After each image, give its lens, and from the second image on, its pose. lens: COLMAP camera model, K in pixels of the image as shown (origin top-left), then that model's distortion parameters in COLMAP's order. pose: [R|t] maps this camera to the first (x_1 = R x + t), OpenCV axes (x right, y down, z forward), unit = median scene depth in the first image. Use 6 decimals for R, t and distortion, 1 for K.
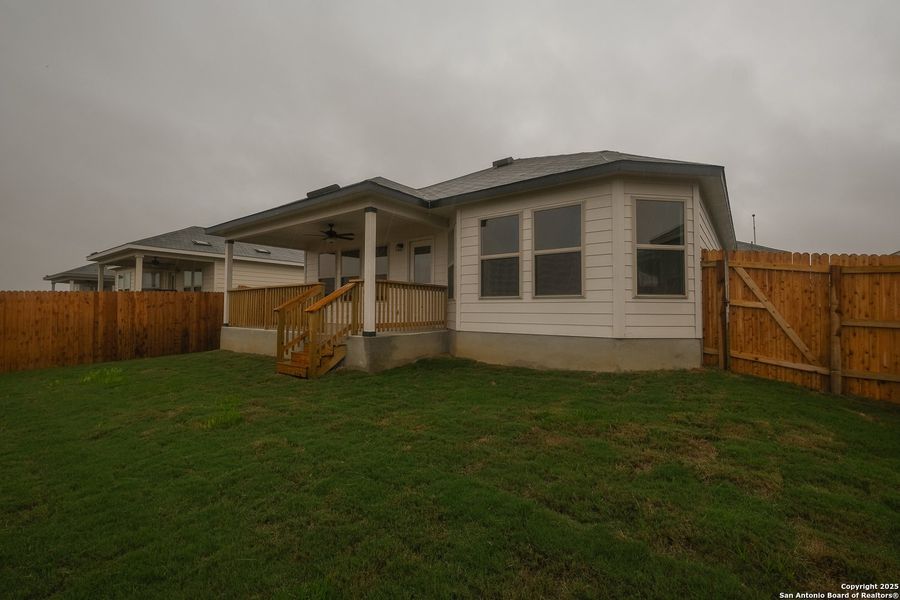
lens RADIAL K [[390.5, 0, 448.0], [0, 390.5, 296.6], [0, 0, 1]] dist [-0.004023, -0.000321]
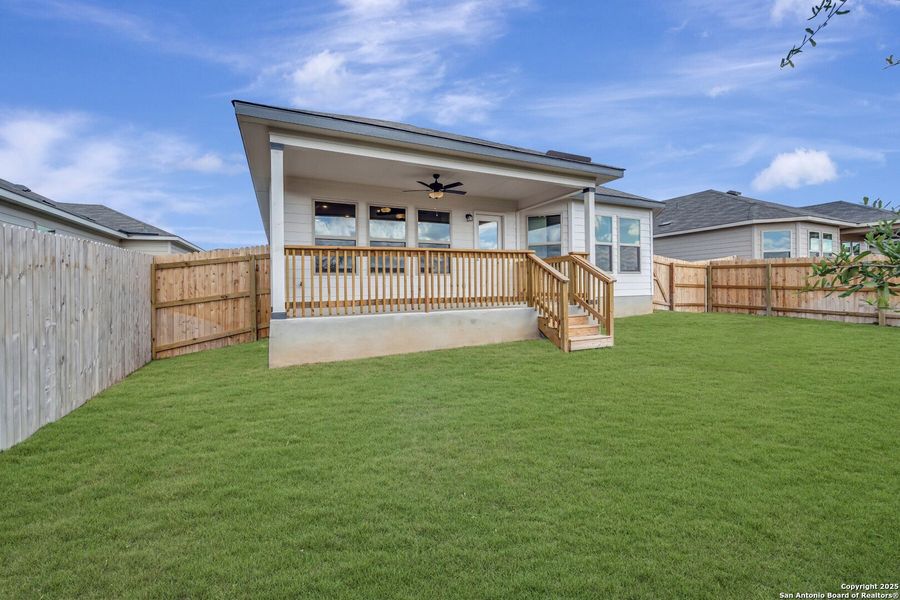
lens RADIAL K [[357.8, 0, 451.9], [0, 357.8, 288.2], [0, 0, 1]] dist [-0.003334, -0.000230]
pose [[0.460438, -0.016429, 0.887540, -1.338604], [-0.013393, 0.999586, 0.025451, 0.035696], [-0.887591, -0.023605, 0.460027, 0.915417]]
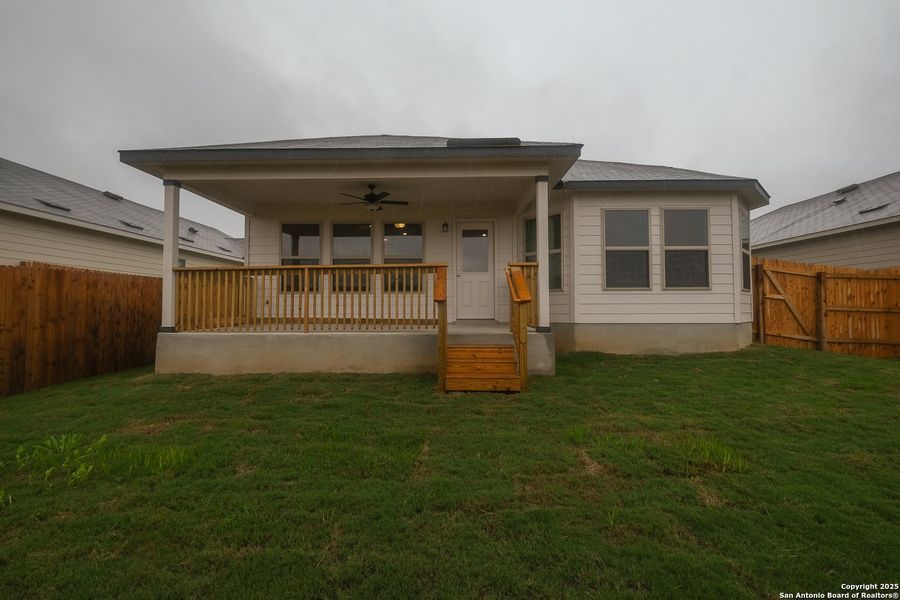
lens RADIAL K [[390.5, 0, 448.0], [0, 390.5, 296.6], [0, 0, 1]] dist [-0.004023, -0.000321]
pose [[0.806565, 0.008542, 0.591084, -0.885725], [-0.013558, 0.999900, 0.004051, 0.026114], [-0.590990, -0.011281, 0.806600, 0.470871]]
